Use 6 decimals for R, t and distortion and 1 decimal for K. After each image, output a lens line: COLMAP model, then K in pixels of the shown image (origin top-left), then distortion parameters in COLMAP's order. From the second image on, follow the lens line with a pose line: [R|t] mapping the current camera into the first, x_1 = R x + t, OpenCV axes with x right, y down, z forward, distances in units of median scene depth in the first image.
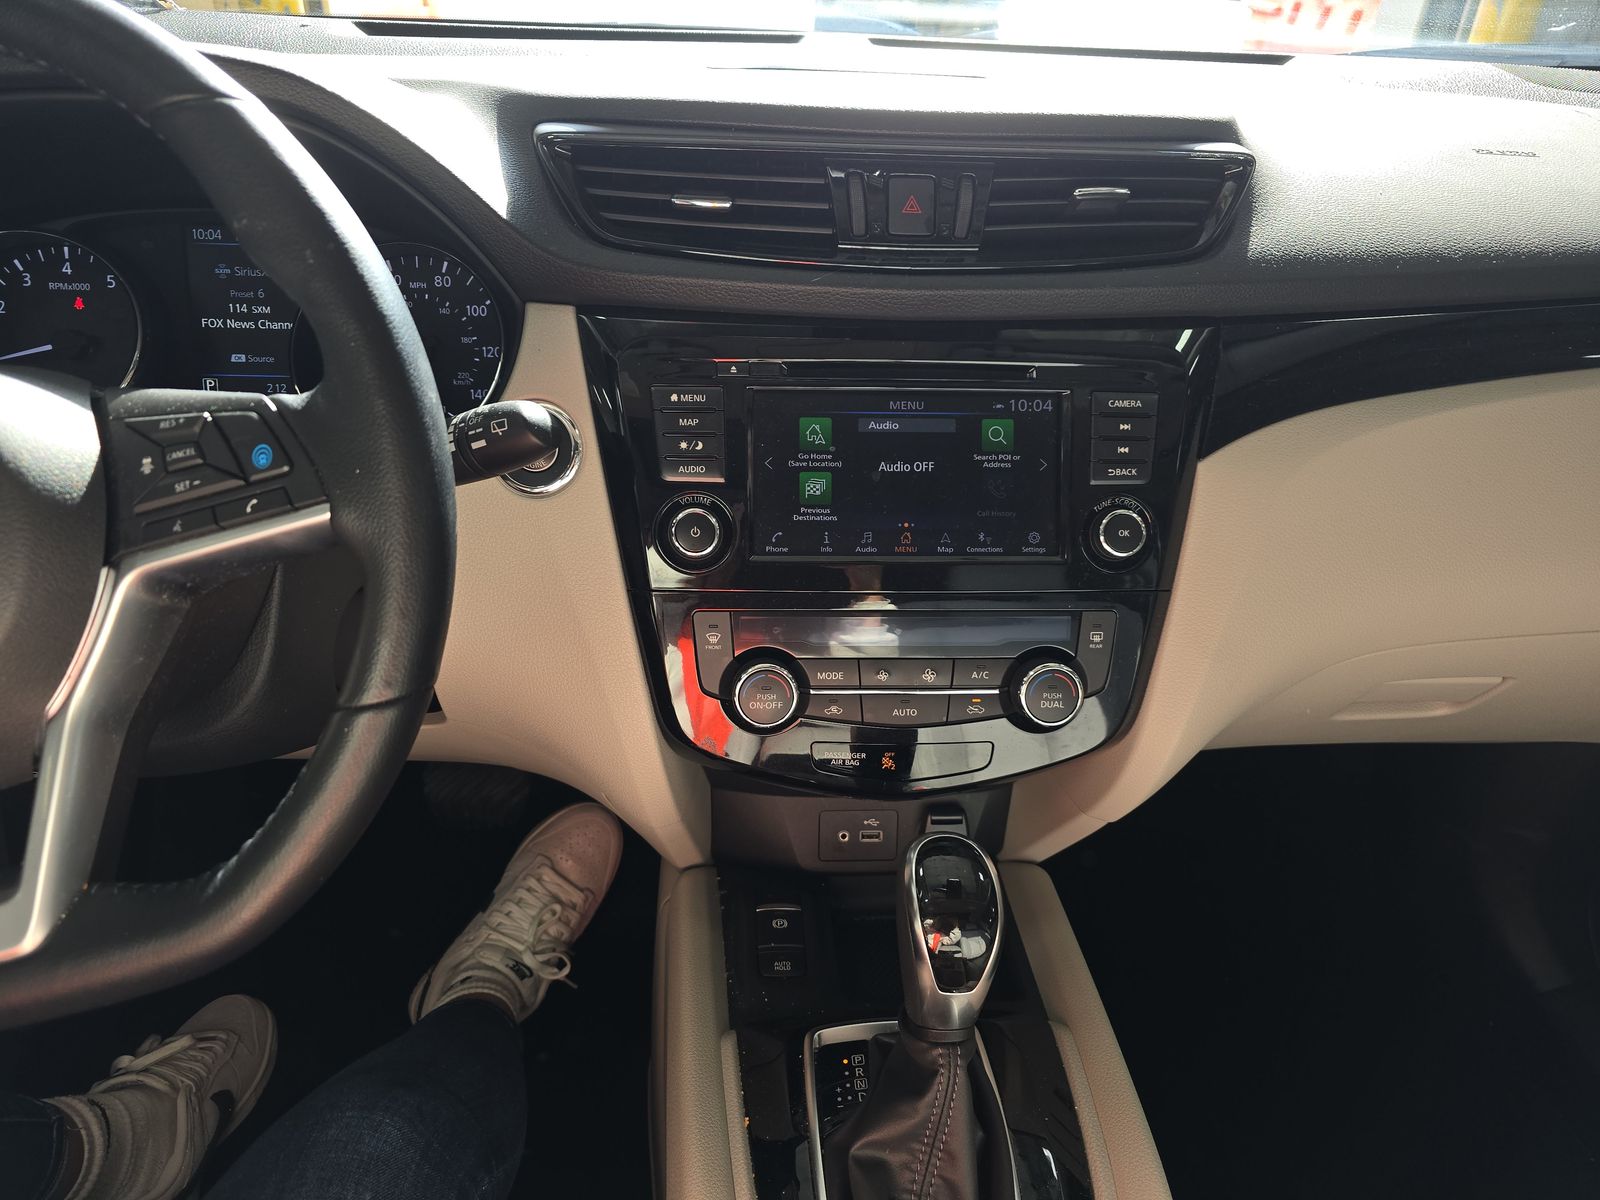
lens RADIAL K [[1065.8, 0, 802.8], [0, 1065.8, 613.5], [0, 0, 1]] dist [0.039022, -0.042065]
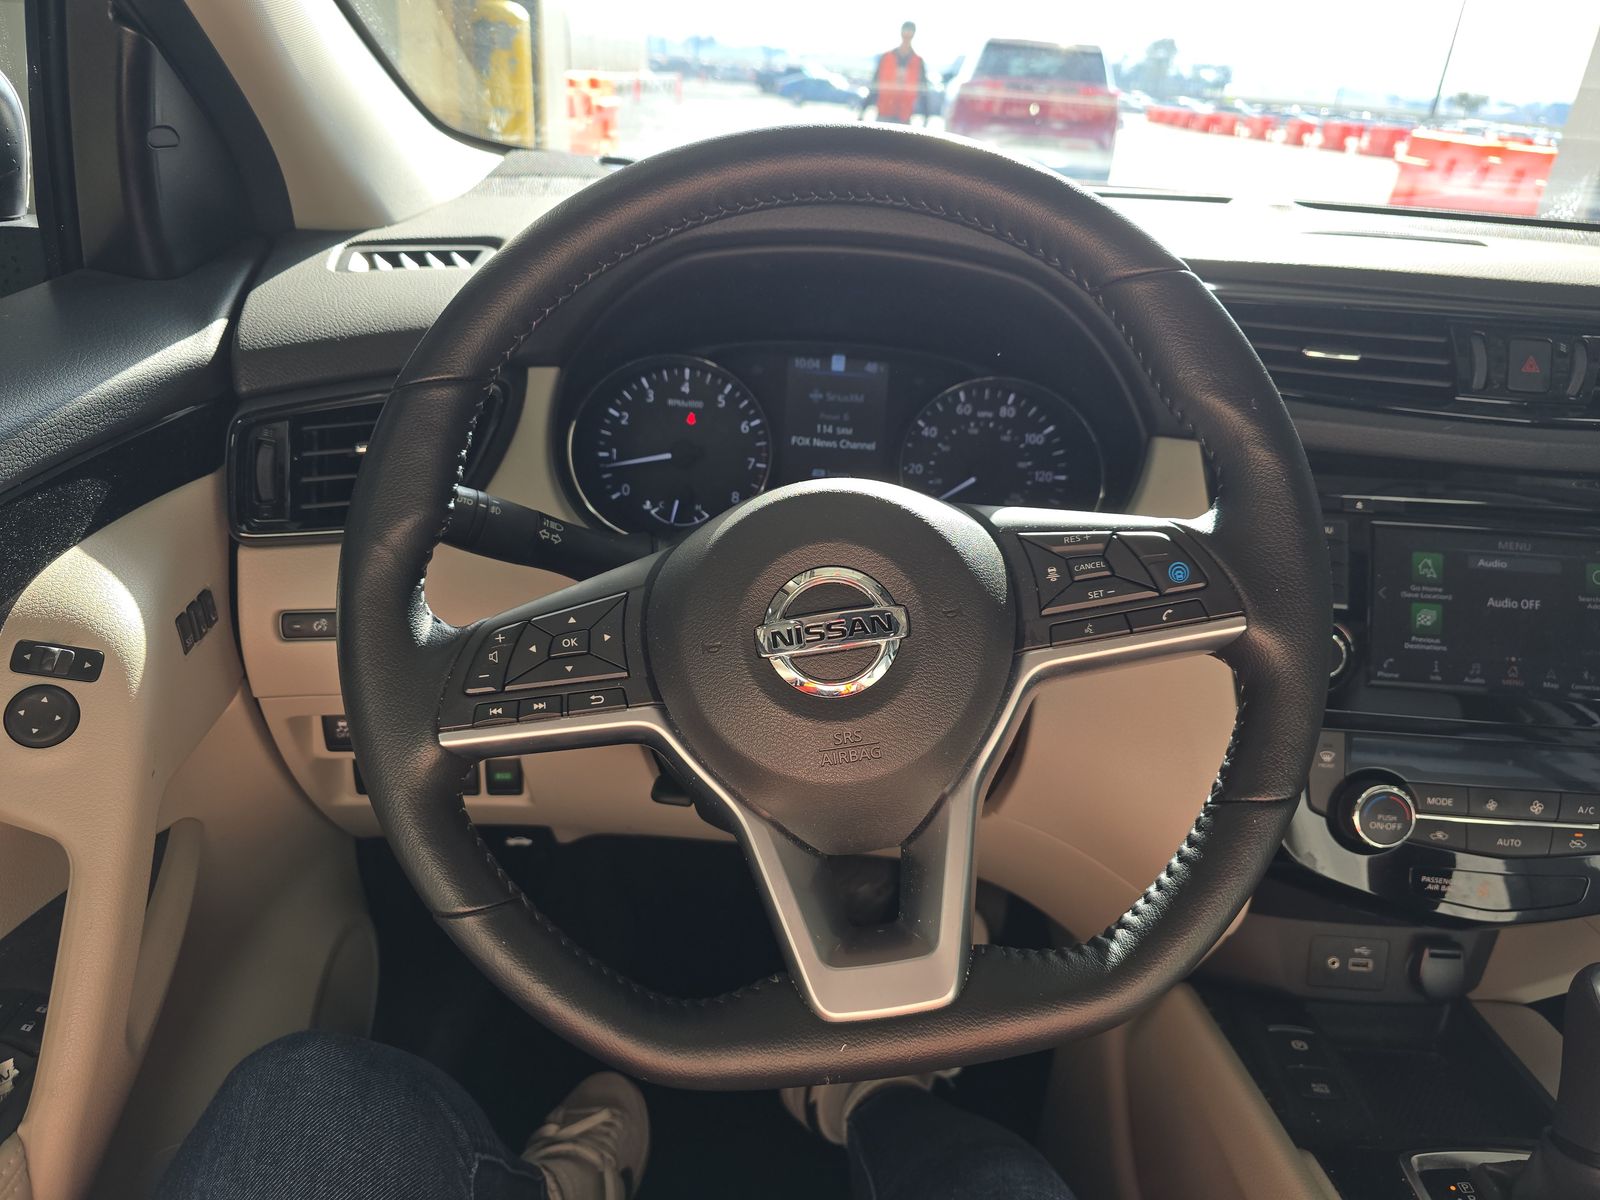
lens RADIAL K [[1065.8, 0, 804.9], [0, 1065.8, 606.7], [0, 0, 1]] dist [0.039022, -0.042065]
pose [[0.995866, 0.056019, -0.071503, -0.515559], [-0.063587, 0.992074, -0.108376, 0.023684], [0.064865, 0.112475, 0.991535, -0.089912]]
